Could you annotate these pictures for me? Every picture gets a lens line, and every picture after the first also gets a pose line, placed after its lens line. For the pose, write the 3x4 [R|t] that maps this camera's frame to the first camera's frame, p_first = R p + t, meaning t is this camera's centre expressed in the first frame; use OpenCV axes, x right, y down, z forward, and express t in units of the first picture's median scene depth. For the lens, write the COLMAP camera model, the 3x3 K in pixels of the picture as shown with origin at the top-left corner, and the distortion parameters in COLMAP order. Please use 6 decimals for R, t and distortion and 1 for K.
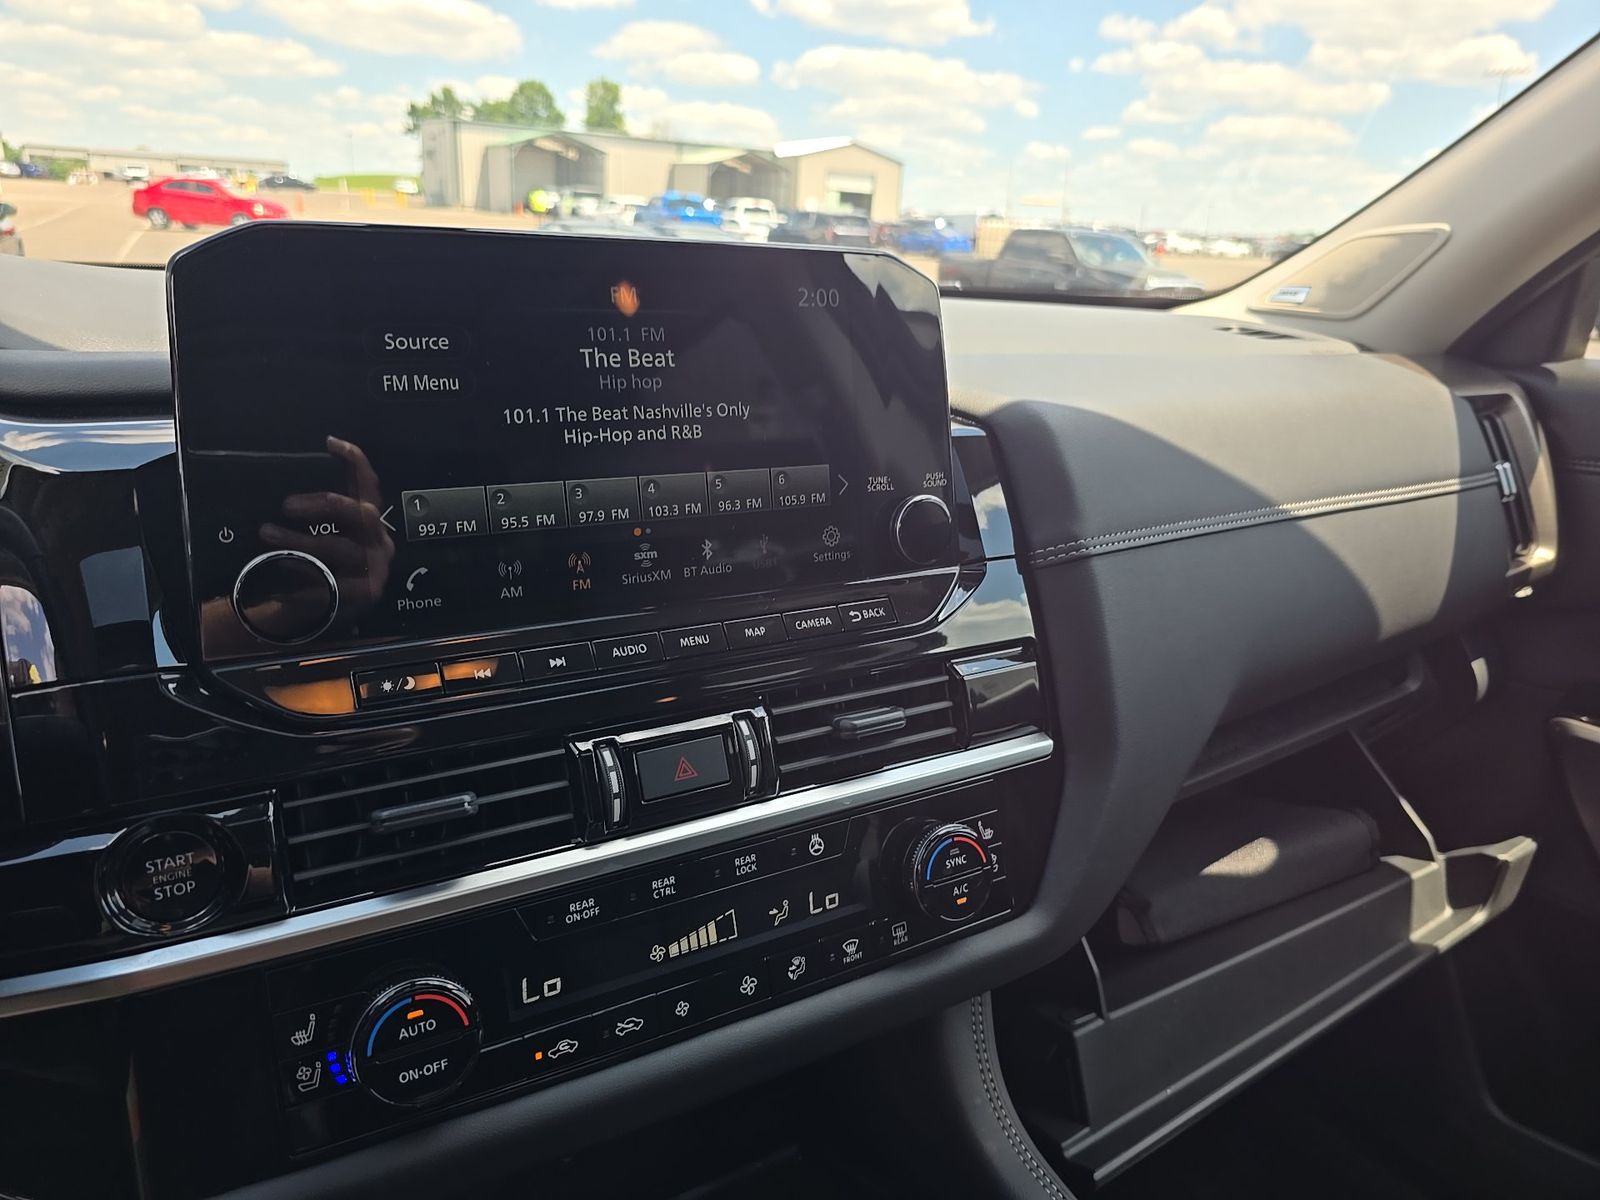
lens RADIAL K [[1059.7, 0, 800.0], [0, 1059.7, 600.0], [0, 0, 1]] dist [0.063284, -0.088861]
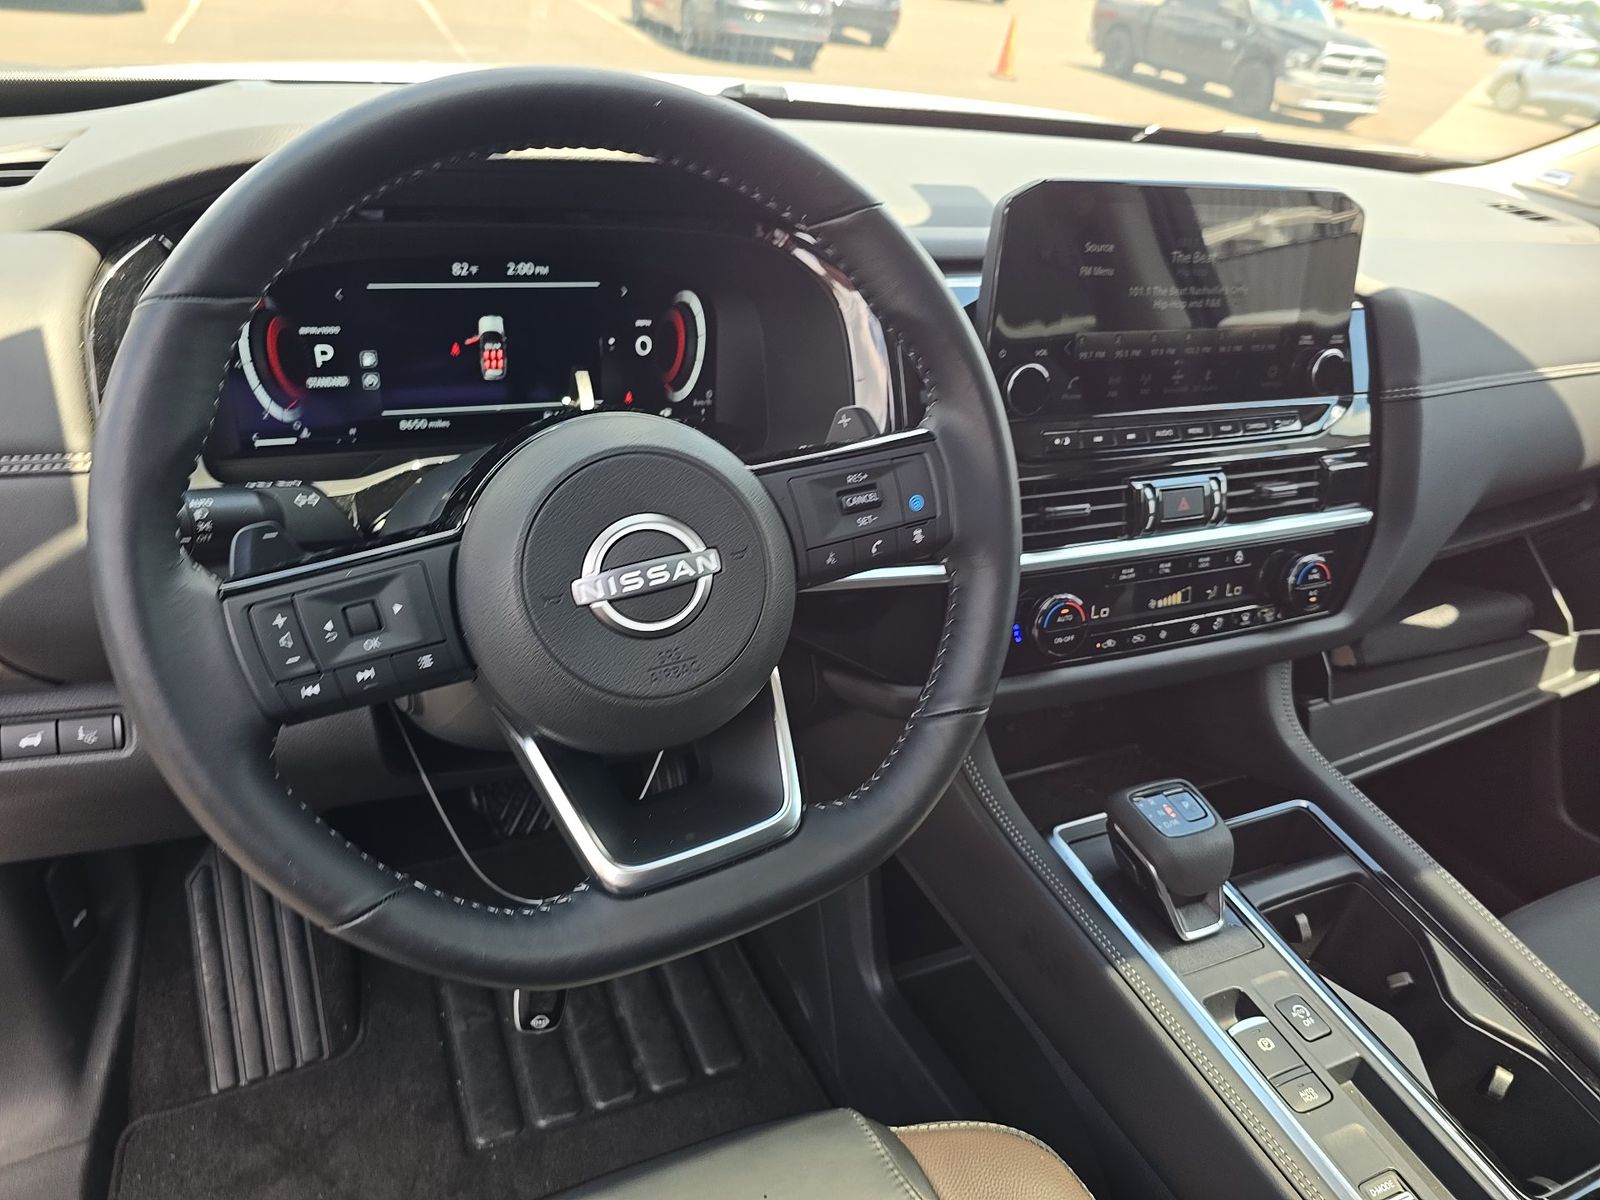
lens RADIAL K [[1063.8, 0, 800.0], [0, 1063.8, 600.0], [0, 0, 1]] dist [-0.003584, -0.001109]
pose [[0.992008, 0.109162, -0.063279, -0.494170], [-0.092786, 0.970976, 0.220444, -0.012128], [0.085507, -0.212811, 0.973345, -0.642224]]
